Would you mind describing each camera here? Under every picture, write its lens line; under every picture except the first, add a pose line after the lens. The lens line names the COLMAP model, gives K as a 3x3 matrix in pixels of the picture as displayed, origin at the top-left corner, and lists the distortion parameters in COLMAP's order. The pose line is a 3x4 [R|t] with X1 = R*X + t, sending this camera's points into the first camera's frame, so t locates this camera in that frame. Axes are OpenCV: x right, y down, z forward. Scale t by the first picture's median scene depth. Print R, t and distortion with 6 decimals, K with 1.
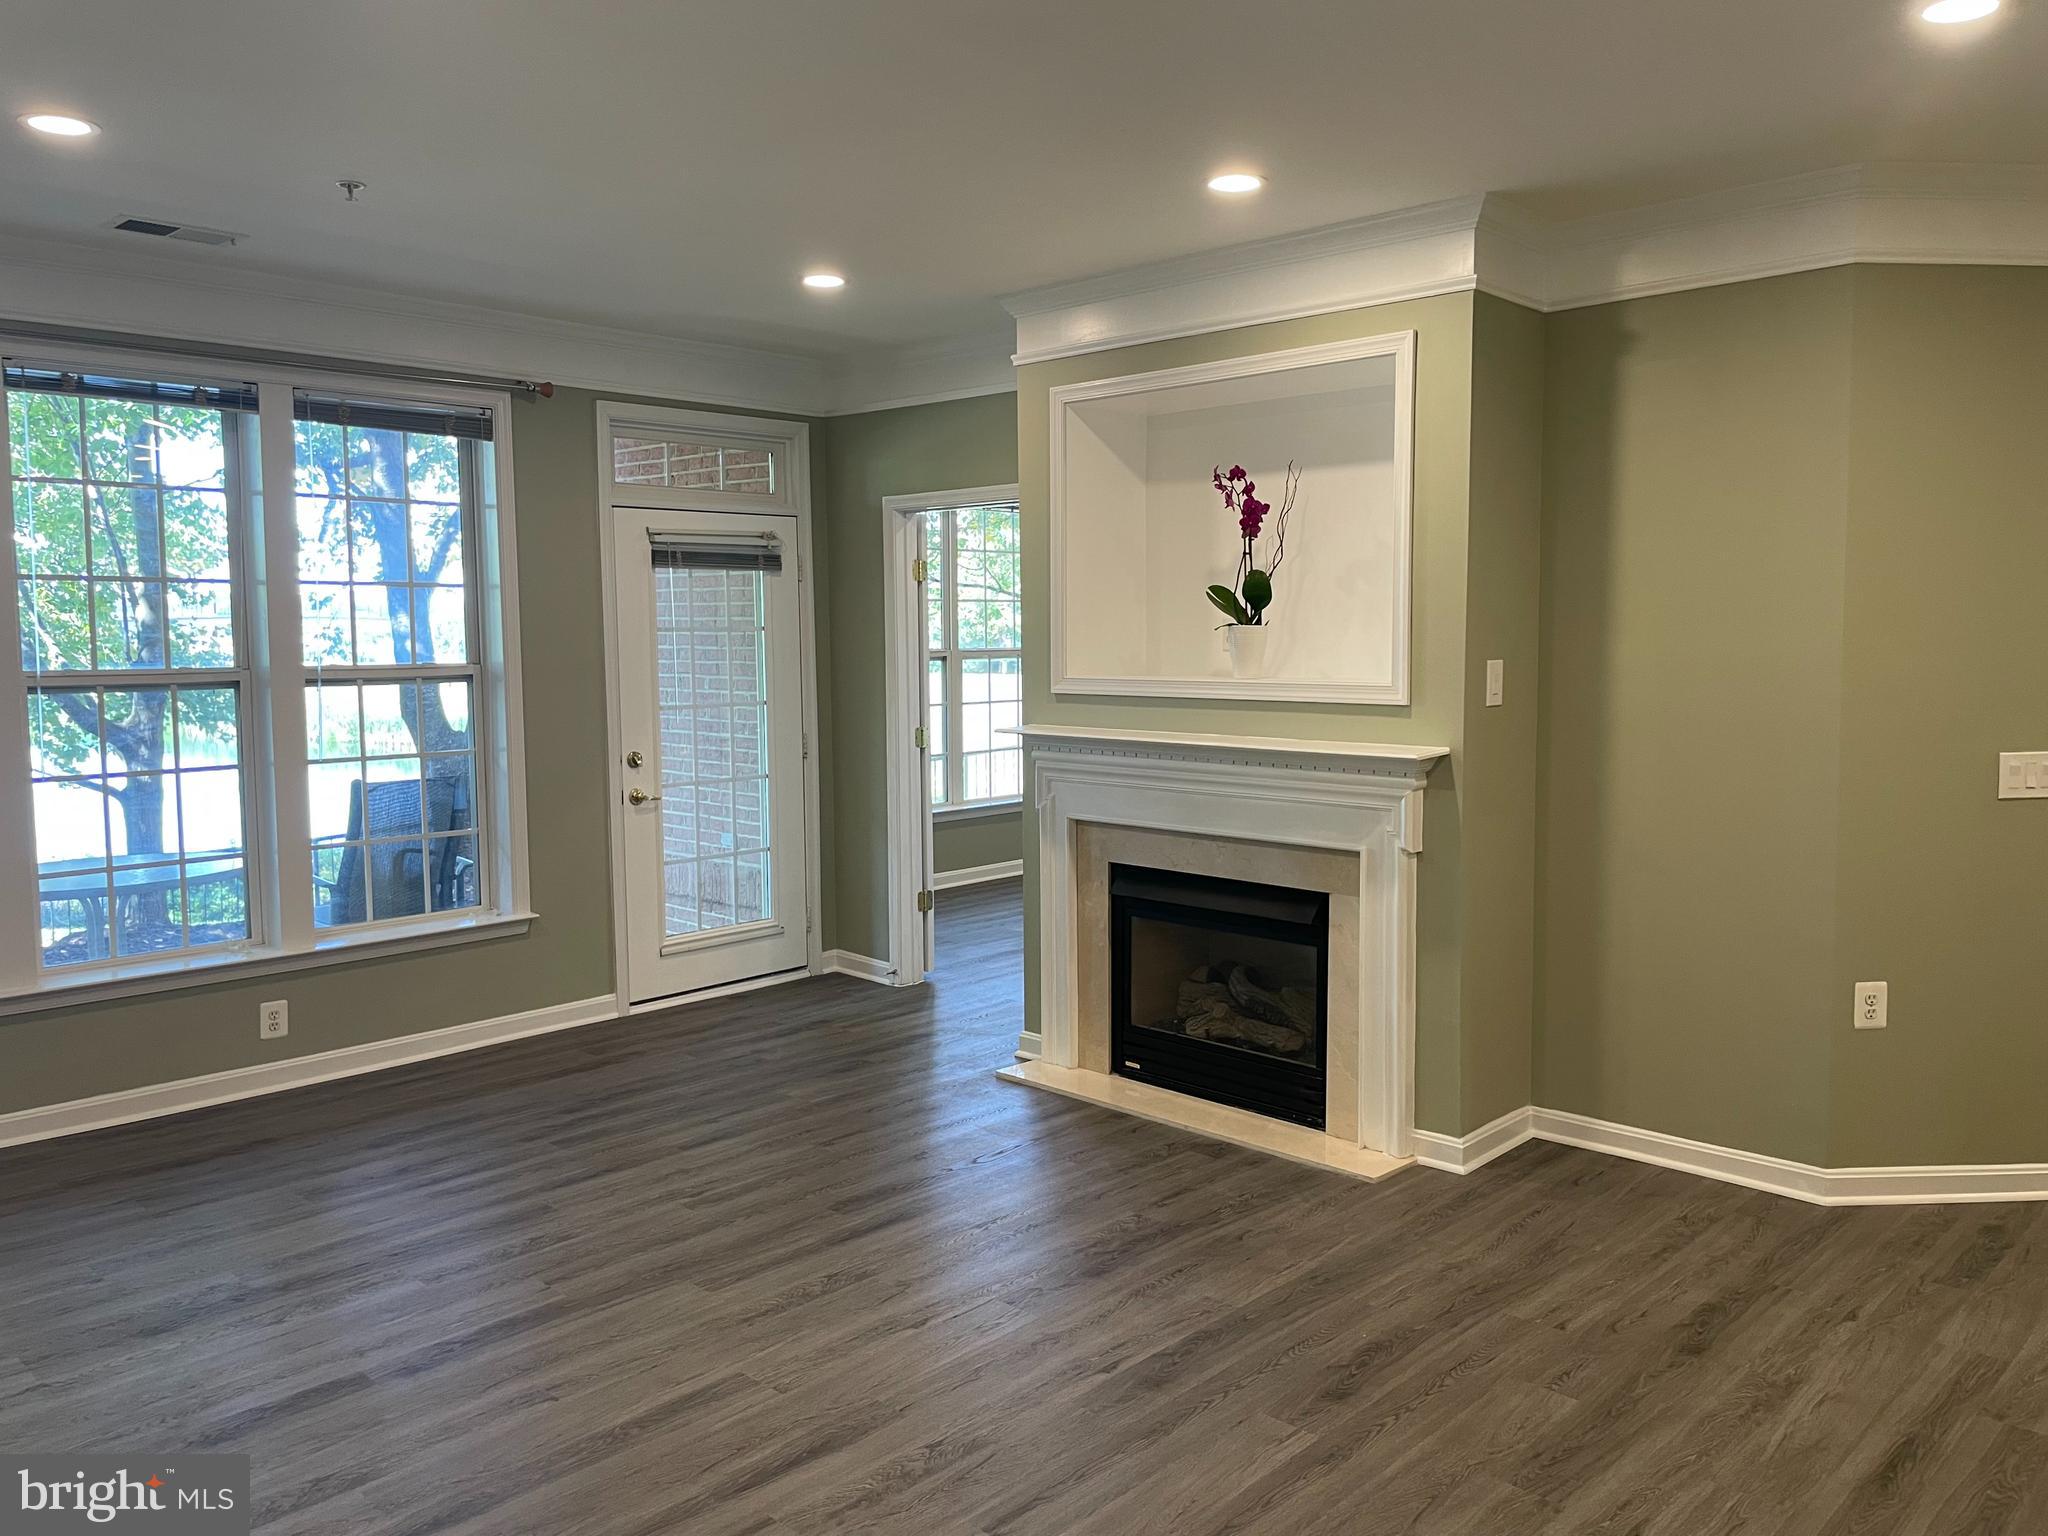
lens RADIAL K [[1551.6, 0, 1031.9], [0, 1551.6, 748.8], [0, 0, 1]] dist [0.088675, -0.120366]
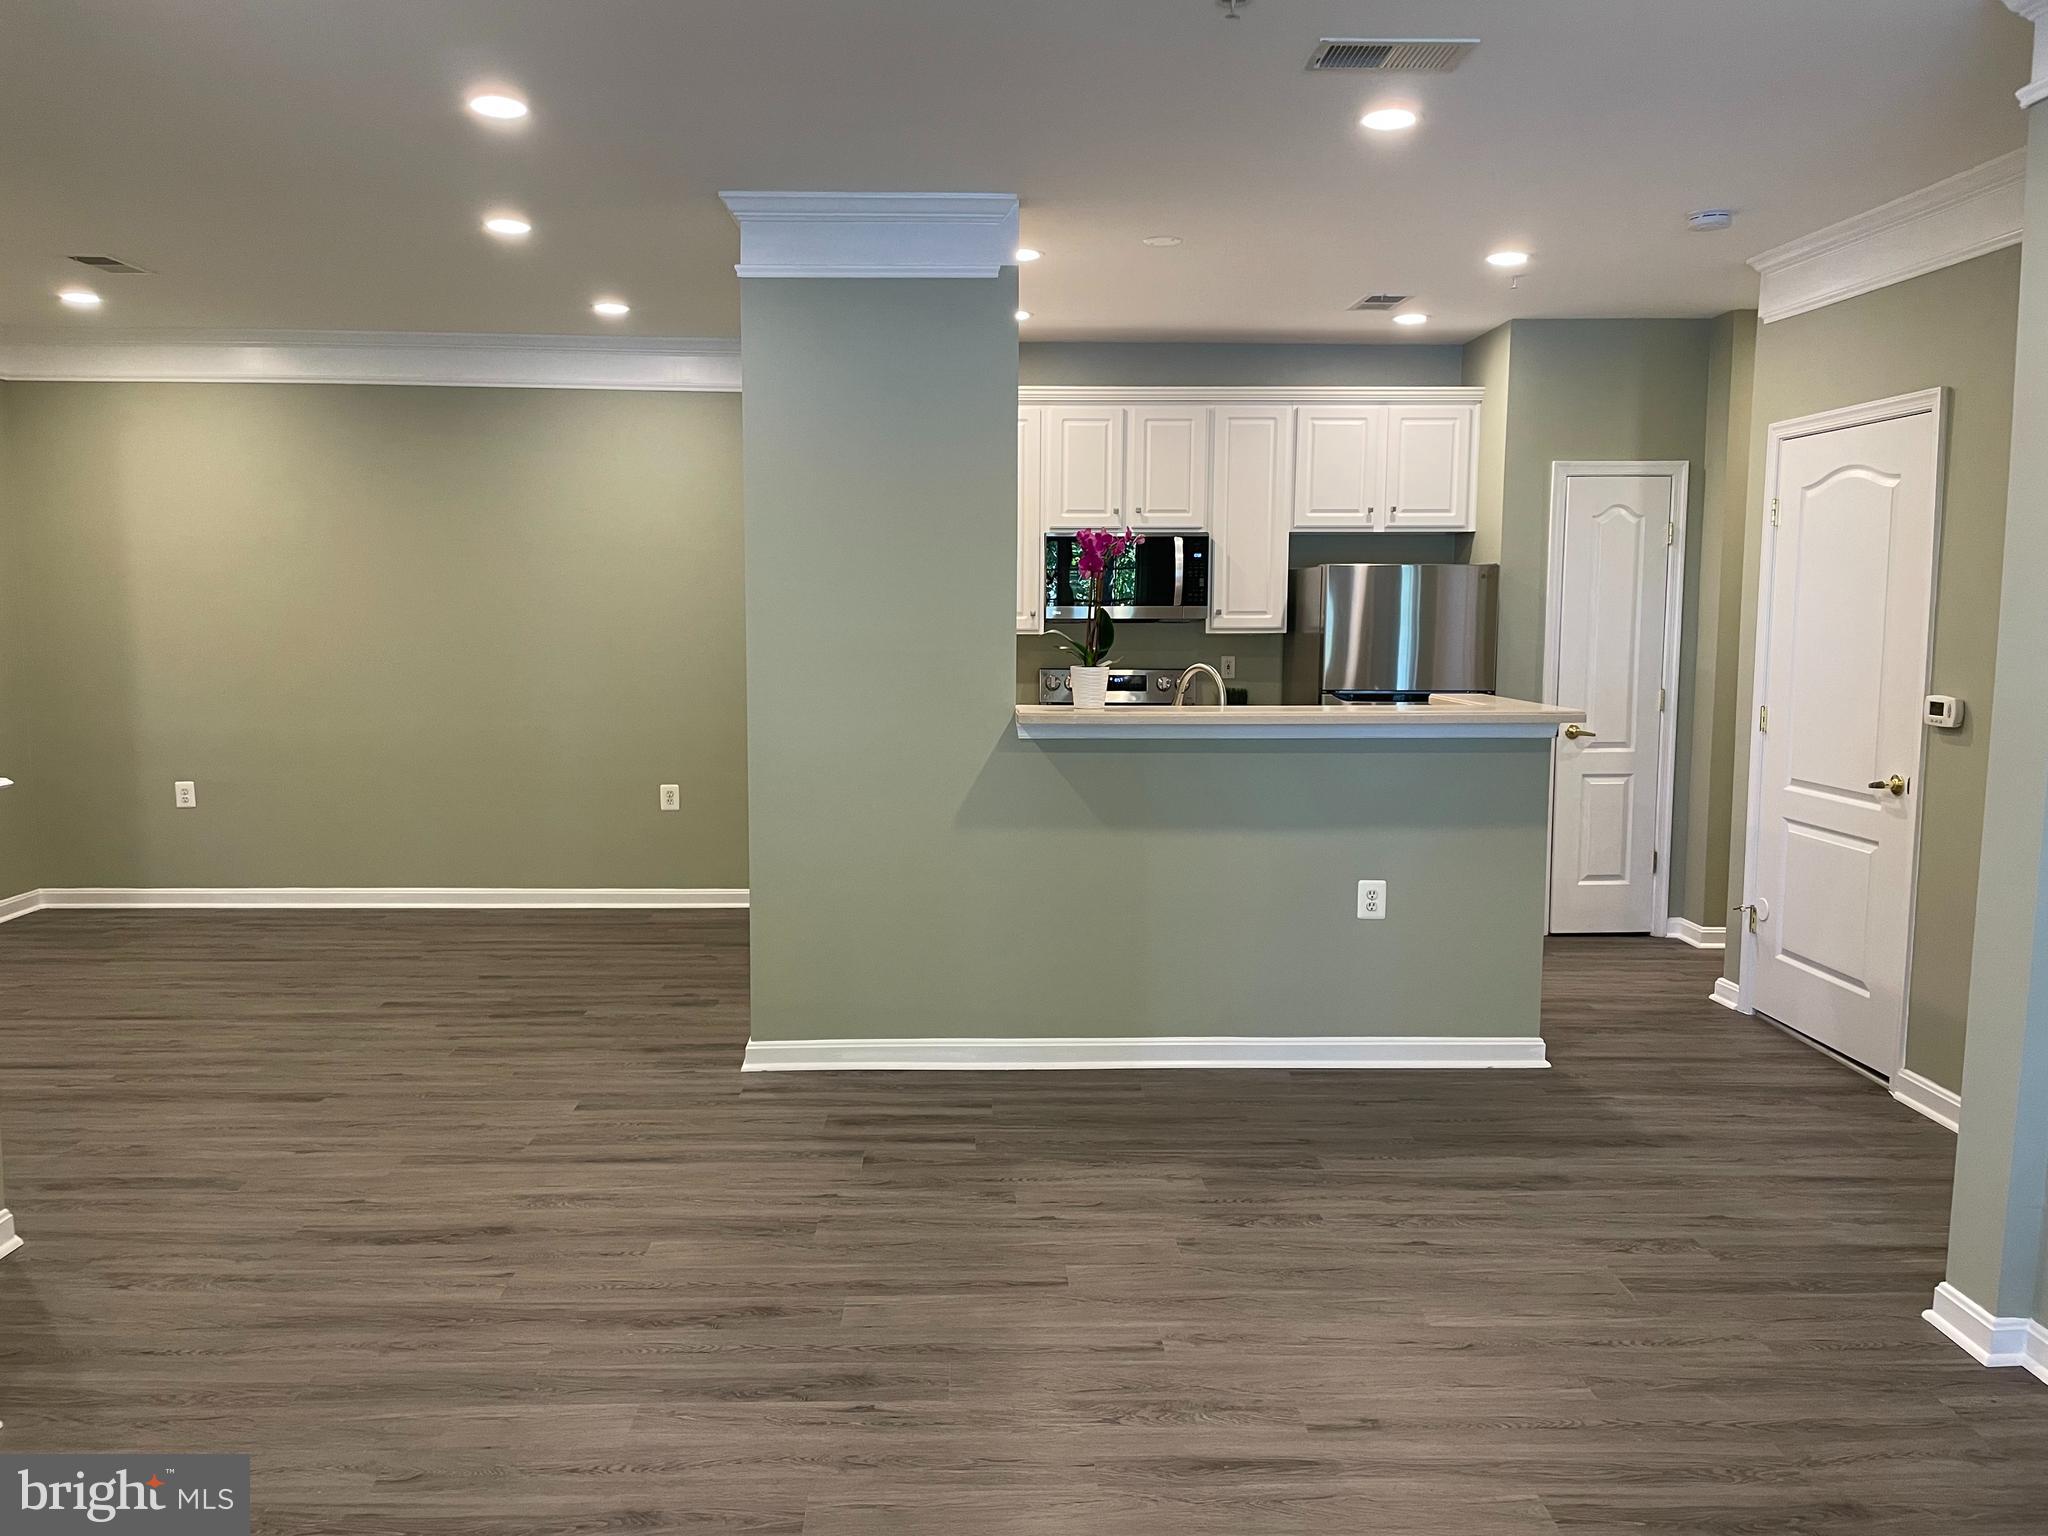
lens RADIAL K [[1551.6, 0, 1005.9], [0, 1551.6, 776.1], [0, 0, 1]] dist [0.088675, -0.120366]
pose [[-0.706969, -0.079067, 0.702811, -0.413605], [0.055703, 0.984419, 0.166781, -0.069846], [-0.705048, 0.157058, -0.691550, 1.028268]]
